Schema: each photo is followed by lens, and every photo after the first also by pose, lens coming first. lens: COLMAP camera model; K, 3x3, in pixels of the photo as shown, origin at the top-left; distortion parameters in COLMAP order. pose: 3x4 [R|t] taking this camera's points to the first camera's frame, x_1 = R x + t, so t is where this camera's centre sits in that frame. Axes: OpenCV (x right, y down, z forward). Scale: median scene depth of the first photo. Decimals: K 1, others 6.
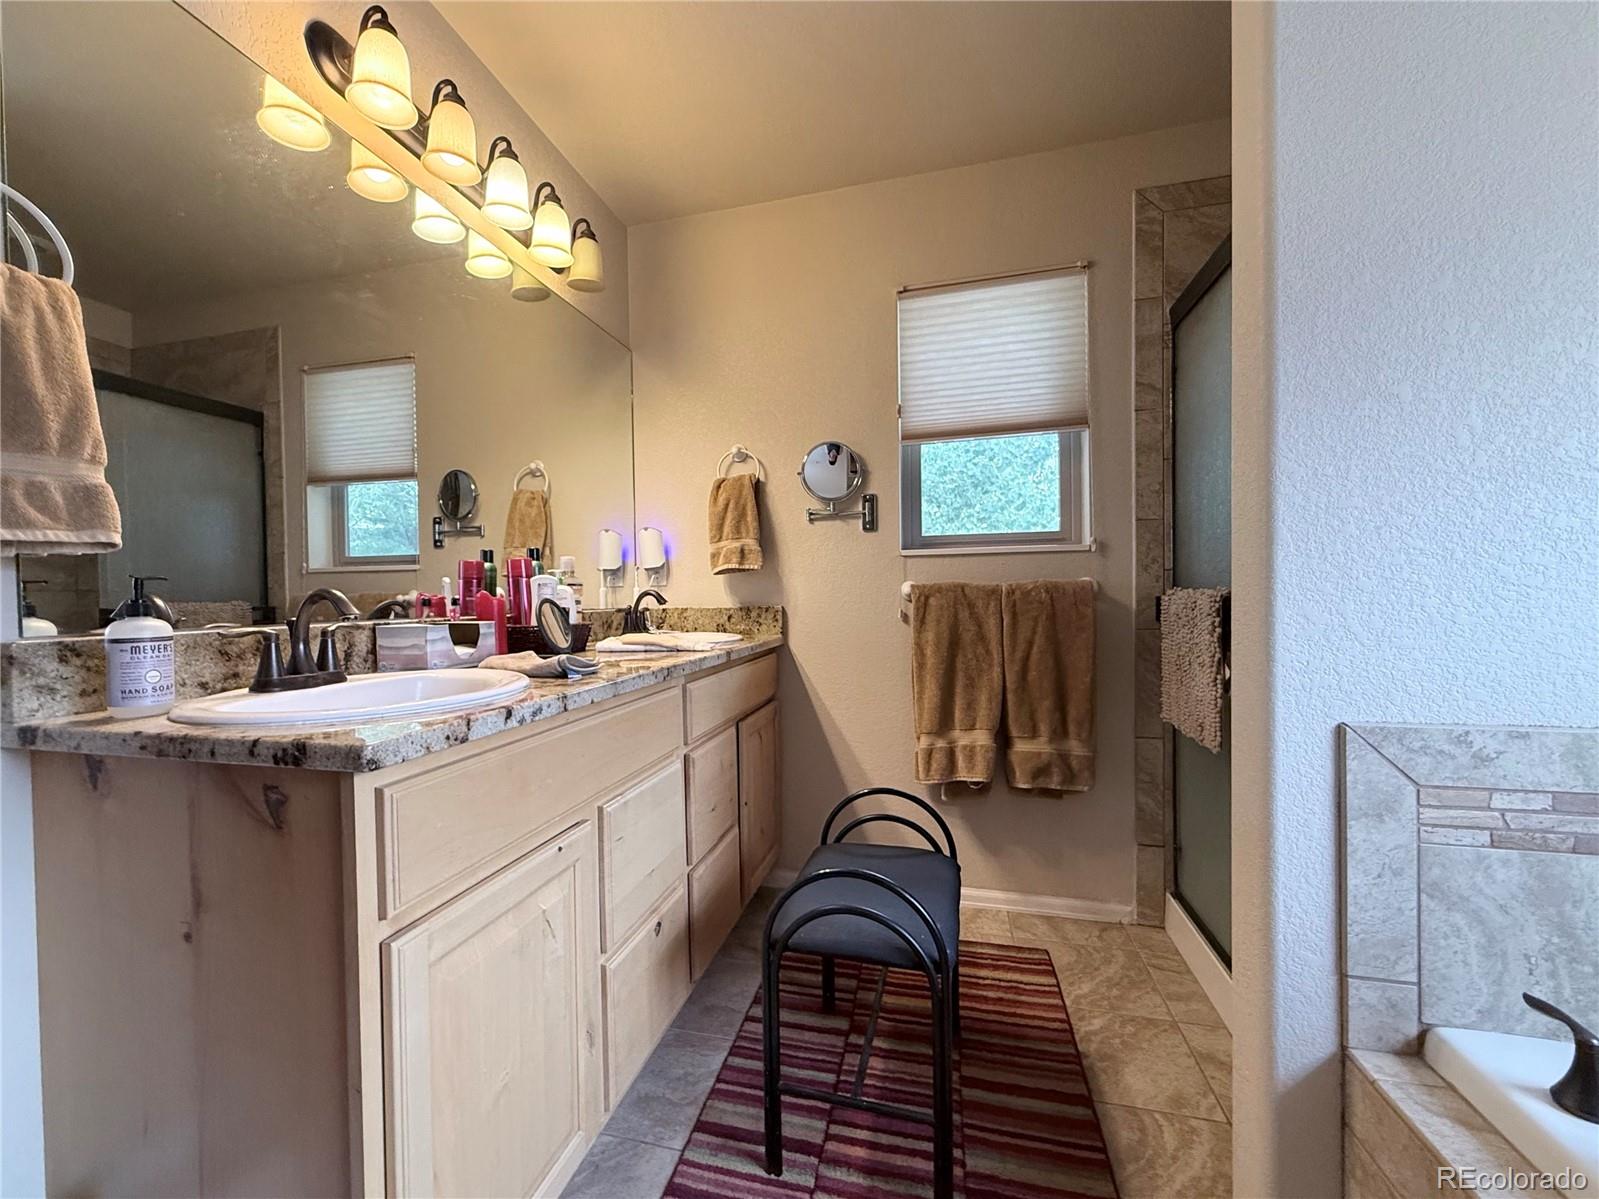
lens RADIAL K [[694.2, 0, 738.7], [0, 694.2, 608.7], [0, 0, 1]] dist [-0.000239, -0.000471]
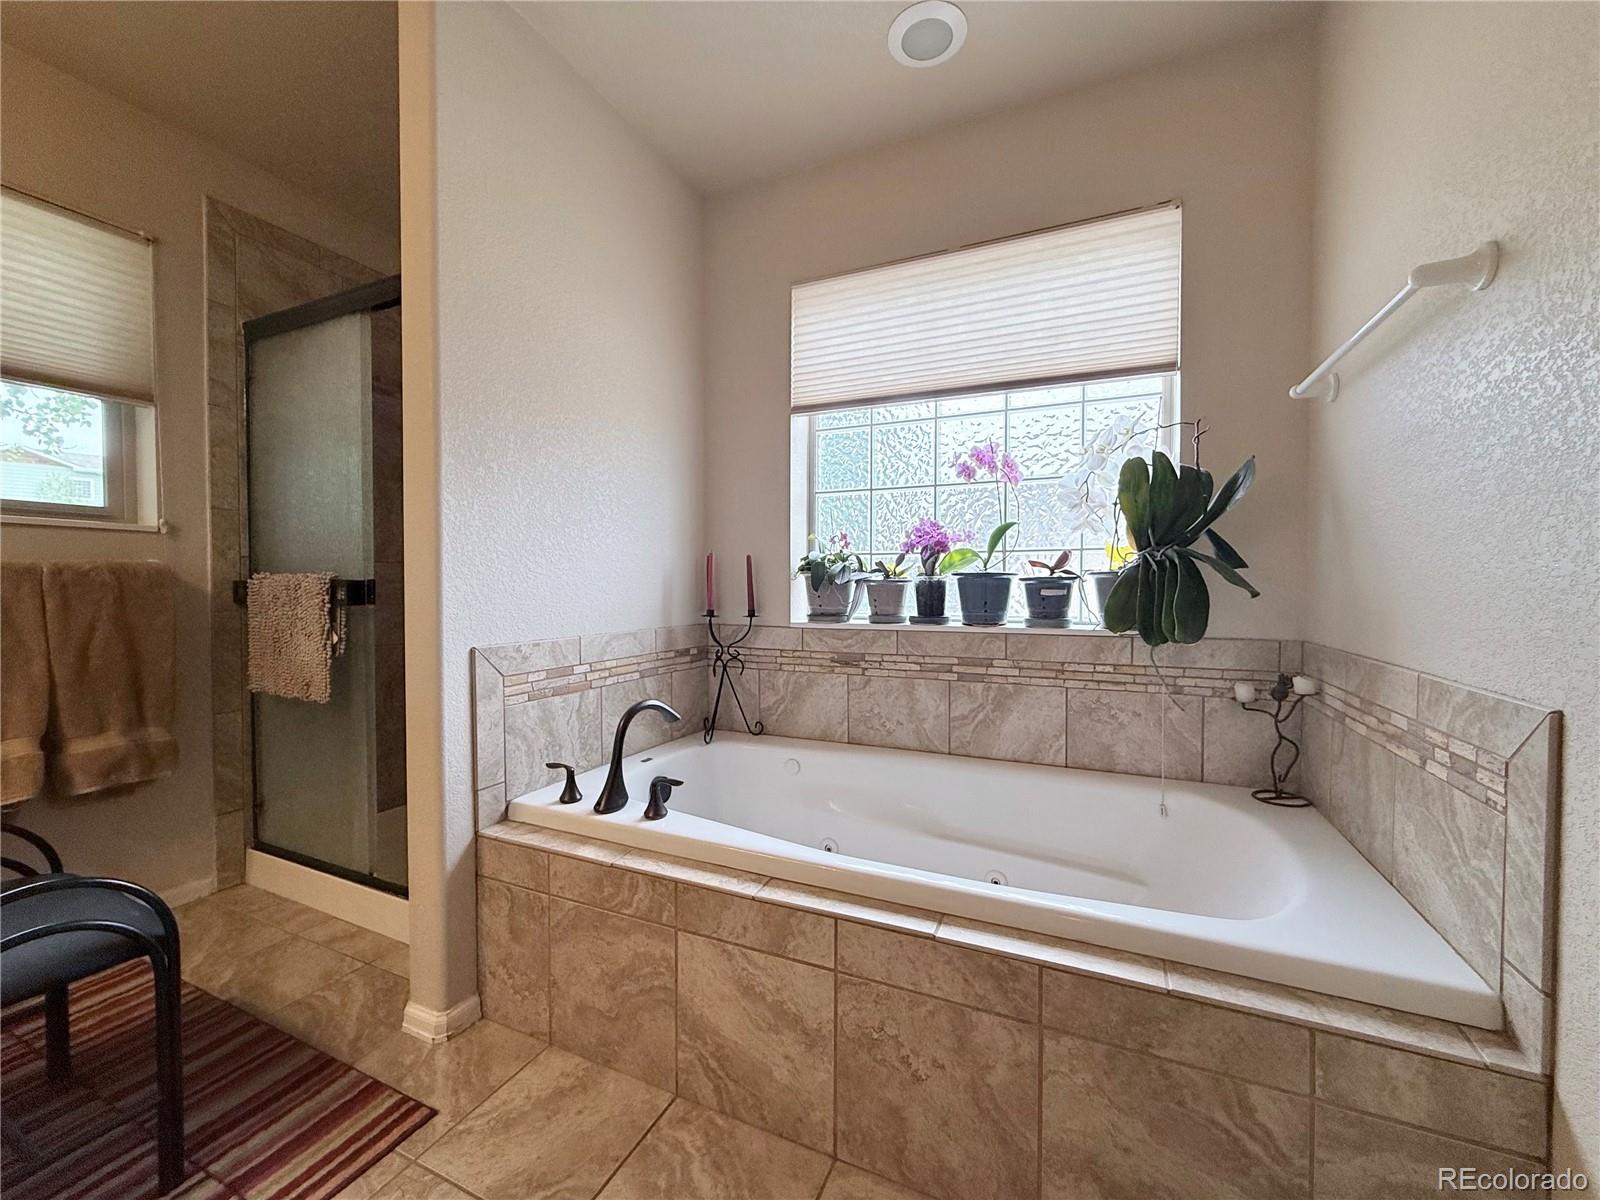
lens RADIAL K [[638.9, 0, 800.0], [0, 638.9, 600.0], [0, 0, 1]] dist [-0.000782, -0.000172]
pose [[0.139200, -0.007827, 0.990233, -0.272551], [0.015241, 0.999867, 0.005761, 0.020927], [-0.990147, 0.014290, 0.139301, -0.020271]]
